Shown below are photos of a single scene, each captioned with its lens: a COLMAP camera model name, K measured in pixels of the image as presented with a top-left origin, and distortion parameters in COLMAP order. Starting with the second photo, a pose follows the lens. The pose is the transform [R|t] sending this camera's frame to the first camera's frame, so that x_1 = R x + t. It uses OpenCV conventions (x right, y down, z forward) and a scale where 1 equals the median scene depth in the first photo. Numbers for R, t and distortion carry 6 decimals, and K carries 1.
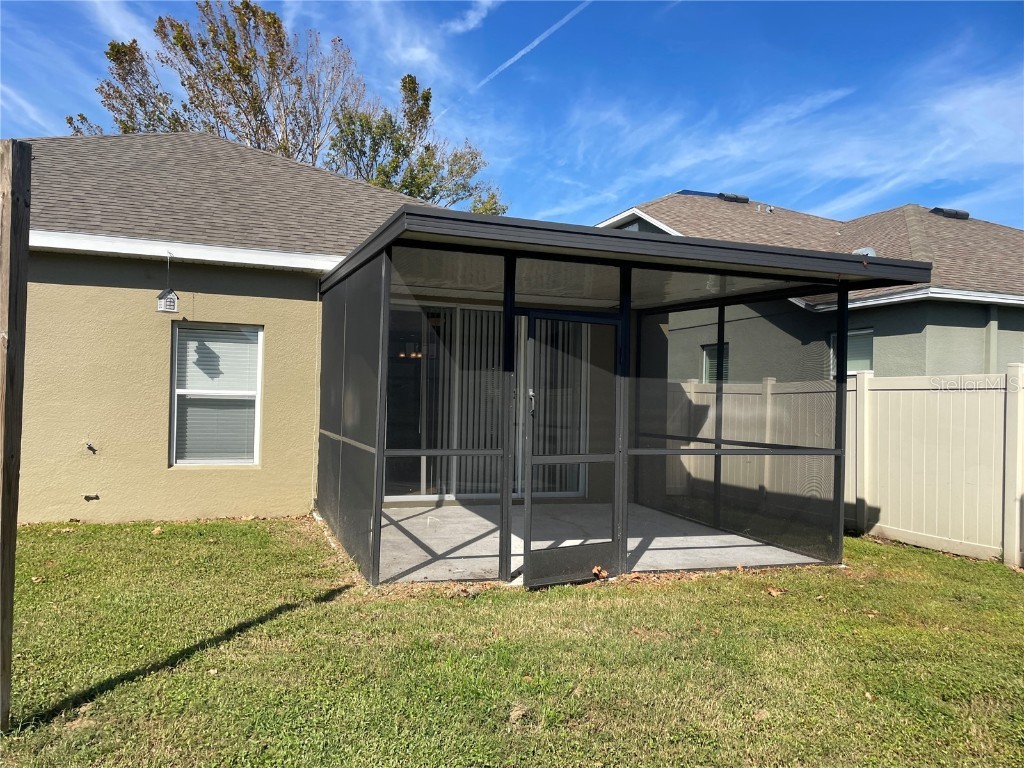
lens RADIAL K [[763.1, 0, 514.8], [0, 763.1, 380.9], [0, 0, 1]] dist [0.099040, -0.115677]
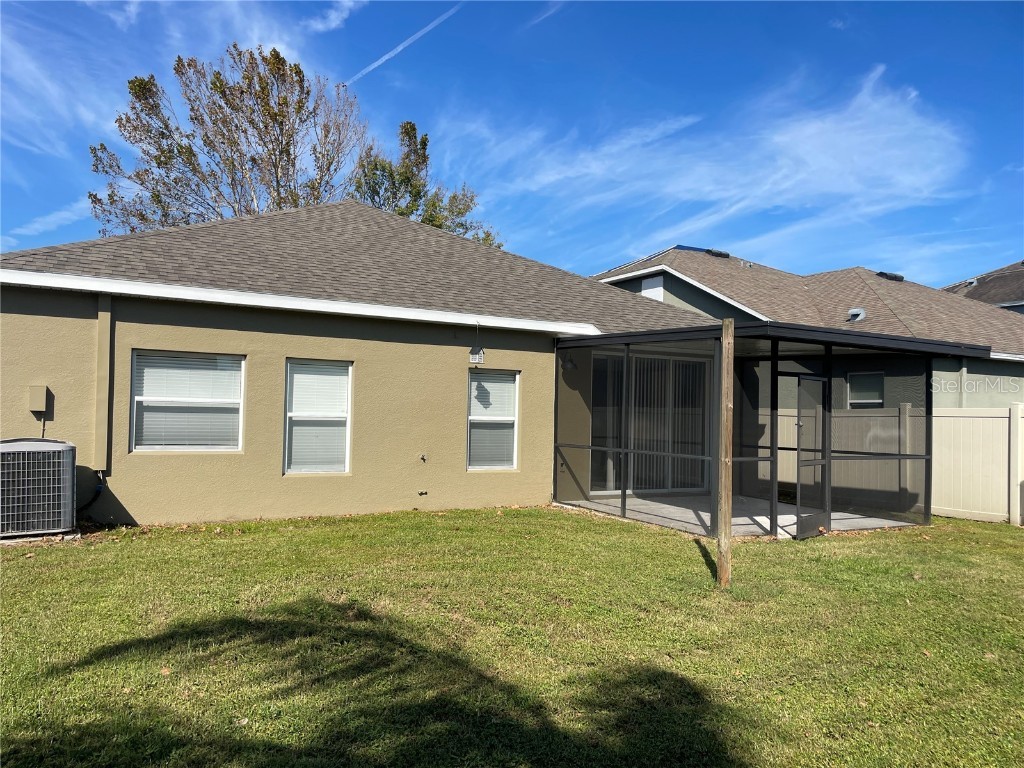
lens RADIAL K [[763.1, 0, 514.8], [0, 763.1, 380.9], [0, 0, 1]] dist [0.099040, -0.115677]
pose [[0.986068, 0.006115, 0.166230, -0.568550], [-0.004011, 0.999908, -0.012993, -0.034960], [-0.166294, 0.012145, 0.986001, -0.379054]]
